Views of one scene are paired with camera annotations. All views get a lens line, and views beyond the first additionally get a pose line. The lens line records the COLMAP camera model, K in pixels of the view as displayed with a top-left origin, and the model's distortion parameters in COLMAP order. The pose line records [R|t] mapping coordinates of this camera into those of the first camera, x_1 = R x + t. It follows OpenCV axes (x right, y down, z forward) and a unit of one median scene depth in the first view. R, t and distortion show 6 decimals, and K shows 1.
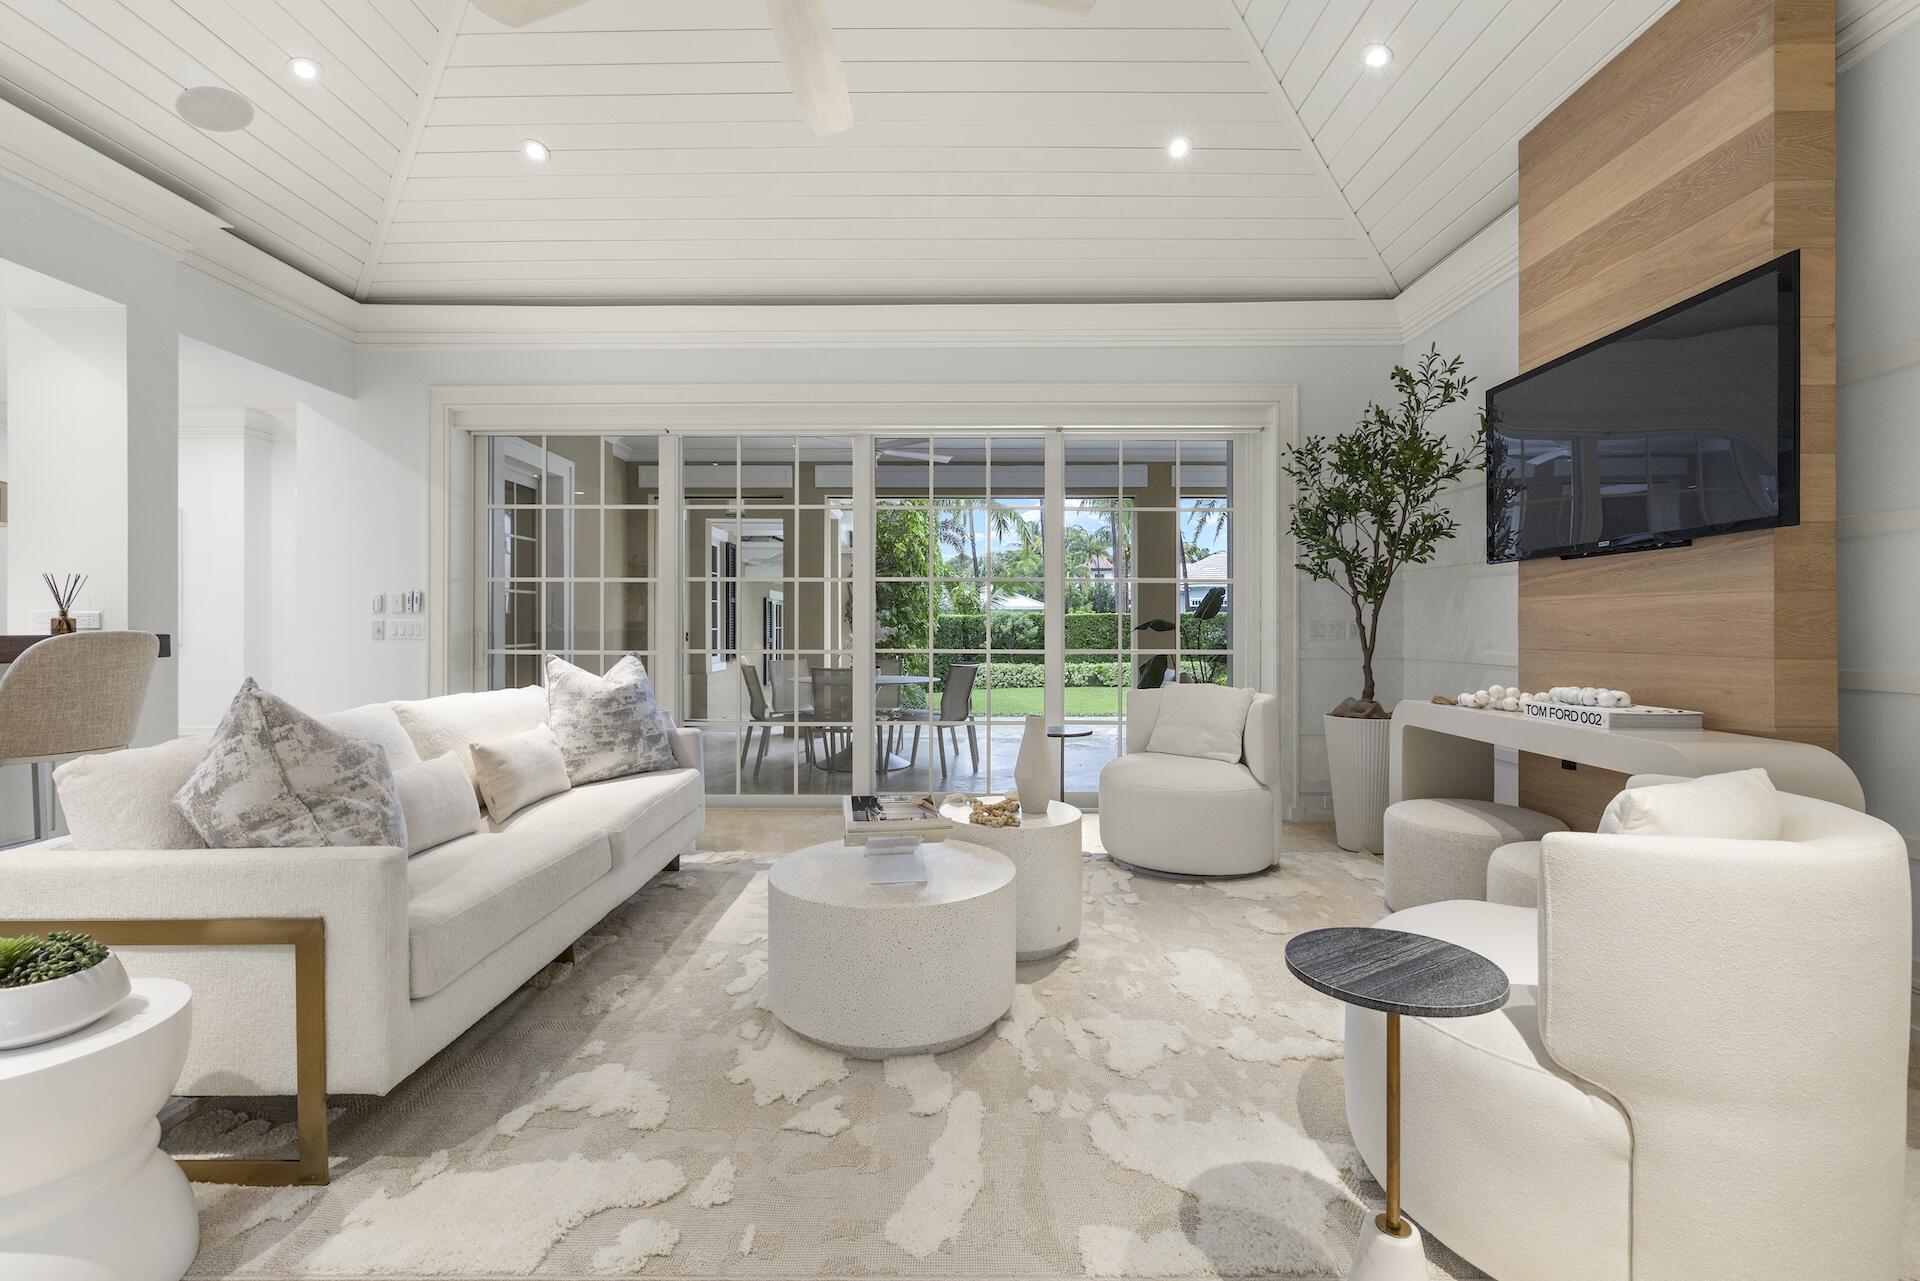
lens RADIAL K [[850.2, 0, 969.0], [0, 850.2, 632.8], [0, 0, 1]] dist [0.000719, 0.000140]
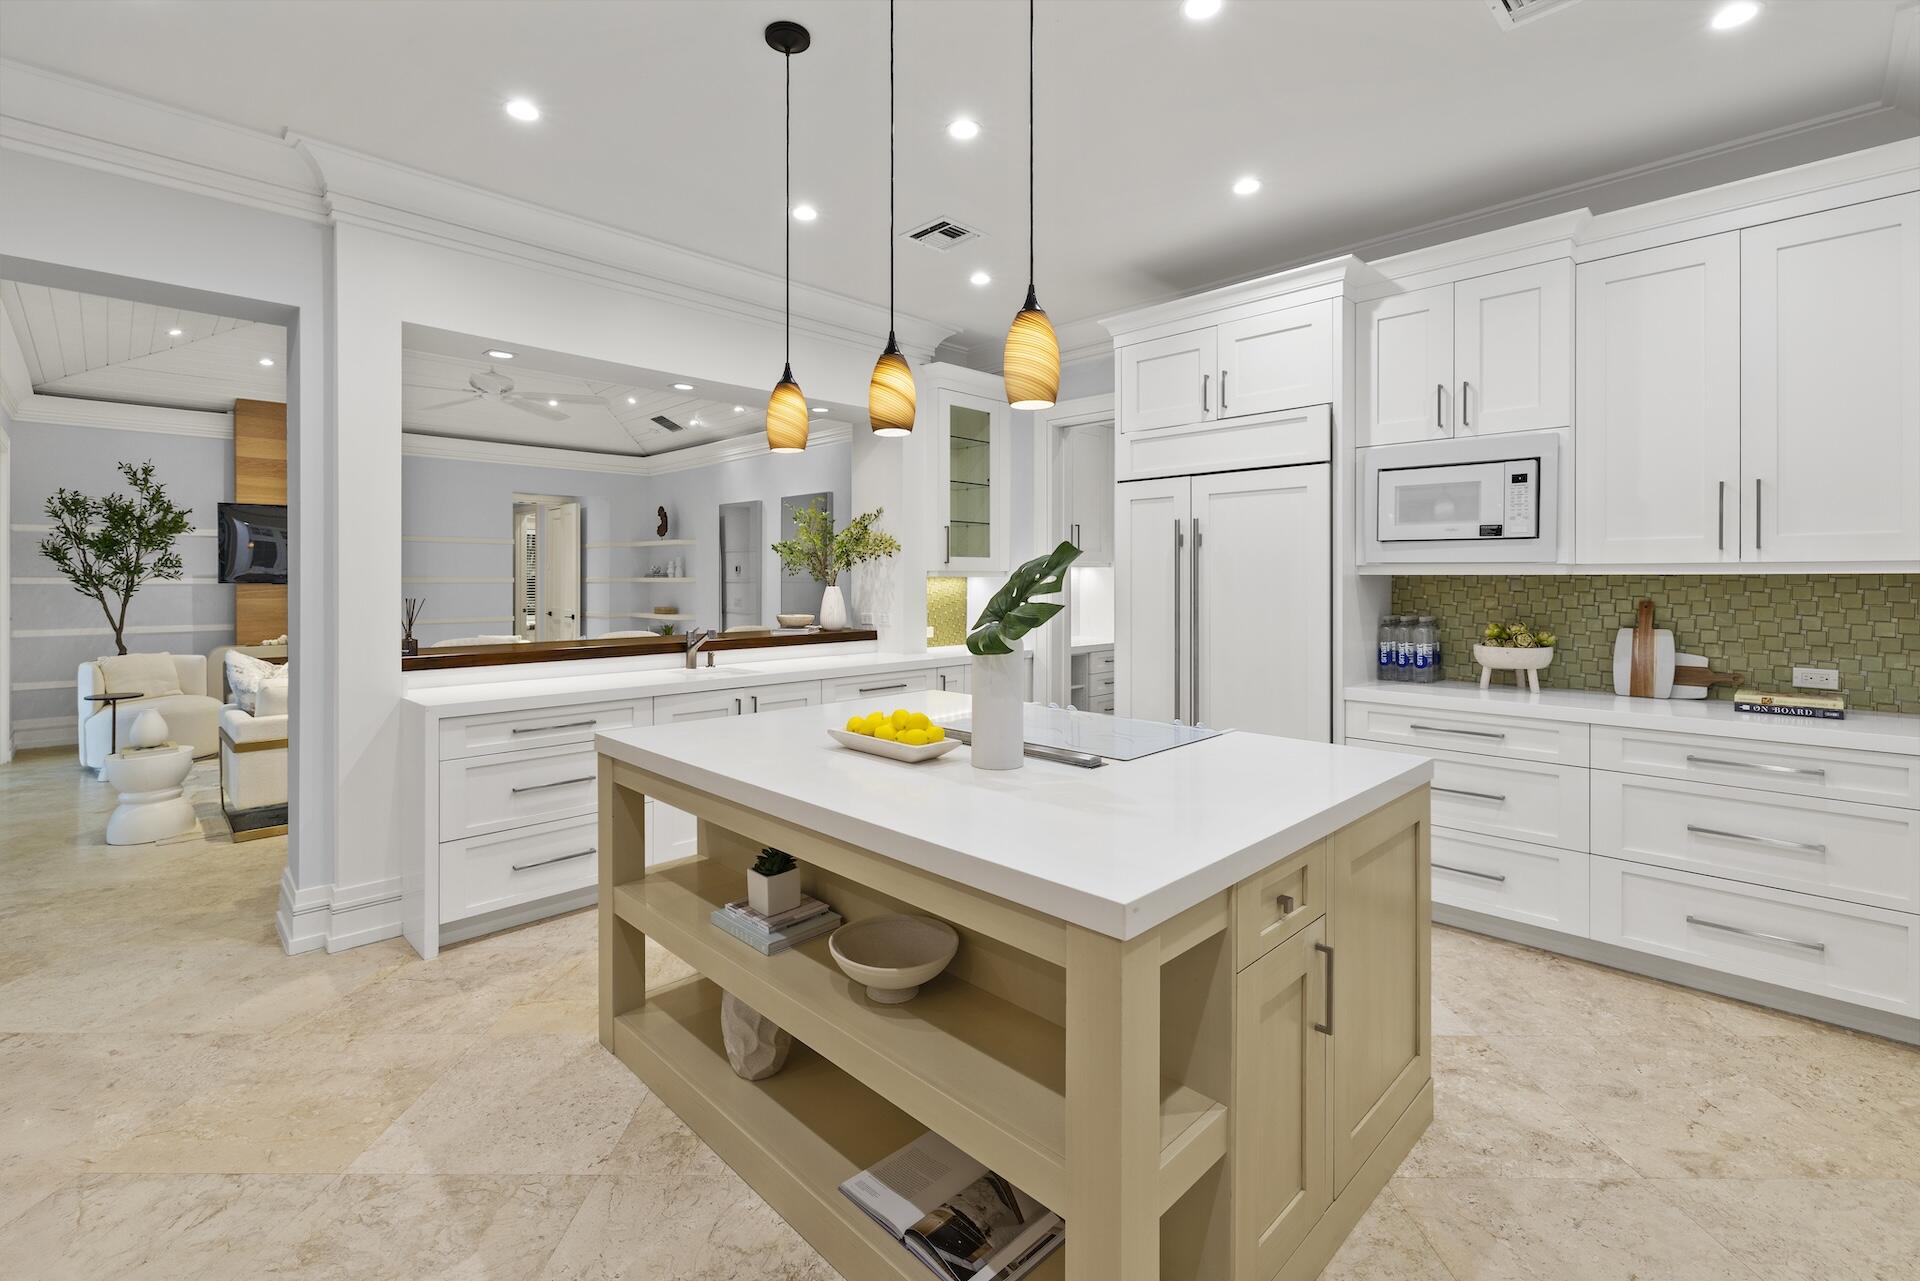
lens RADIAL K [[850.2, 0, 932.1], [0, 850.2, 579.4], [0, 0, 1]] dist [0.000719, 0.000140]
pose [[-0.696388, 0.000960, 0.717665, -2.350481], [0.007779, 0.999950, 0.006210, -0.096788], [-0.717624, 0.009907, -0.696360, 1.282308]]
